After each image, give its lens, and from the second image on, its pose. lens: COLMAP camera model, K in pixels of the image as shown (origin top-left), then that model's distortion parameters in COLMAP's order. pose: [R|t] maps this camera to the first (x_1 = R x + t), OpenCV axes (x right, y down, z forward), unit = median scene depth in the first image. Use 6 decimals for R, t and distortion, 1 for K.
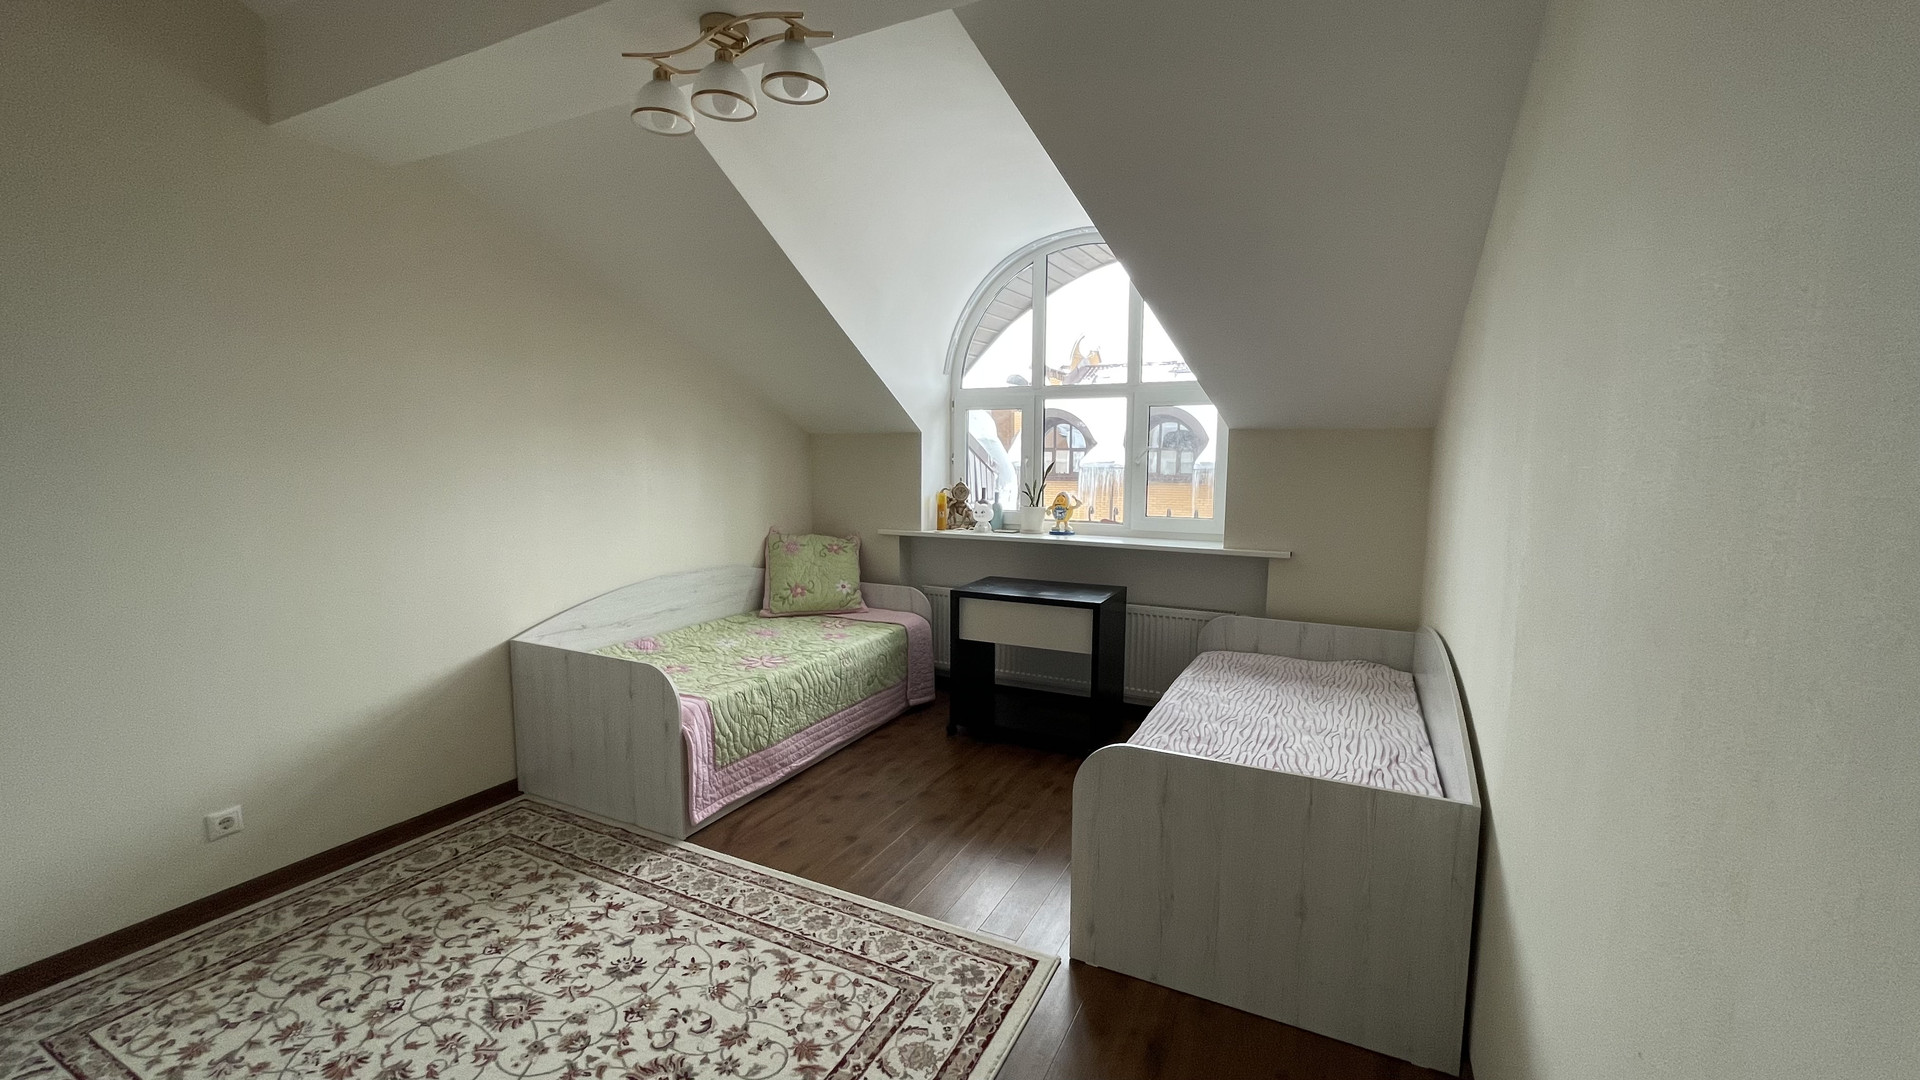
lens RADIAL K [[776.9, 0, 961.3], [0, 776.9, 540.9], [0, 0, 1]] dist [-0.003632, 0.000432]
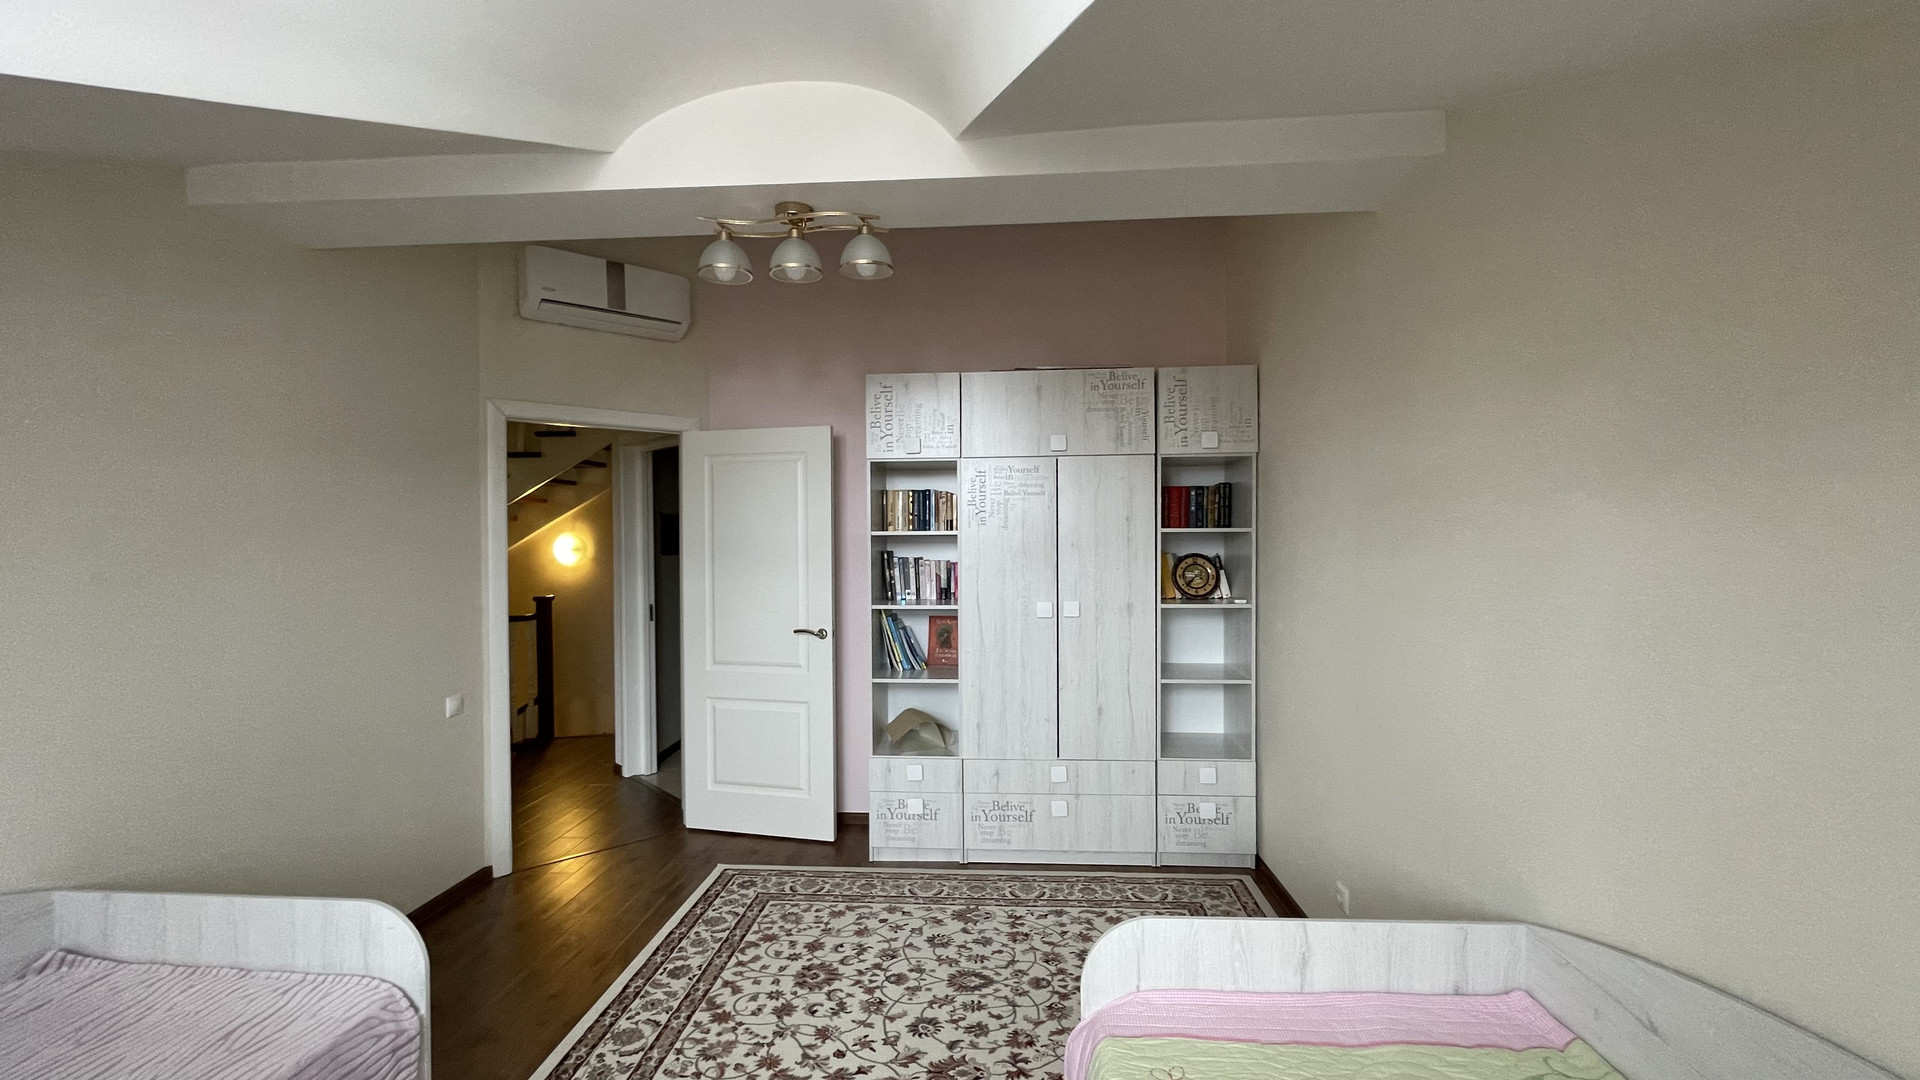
lens RADIAL K [[776.9, 0, 956.4], [0, 776.9, 539.7], [0, 0, 1]] dist [-0.003632, 0.000432]
pose [[-0.923617, 0.001363, -0.383313, -0.062691], [-0.038864, 0.994508, 0.097182, -0.253246], [0.381340, 0.104656, -0.918492, 2.092360]]
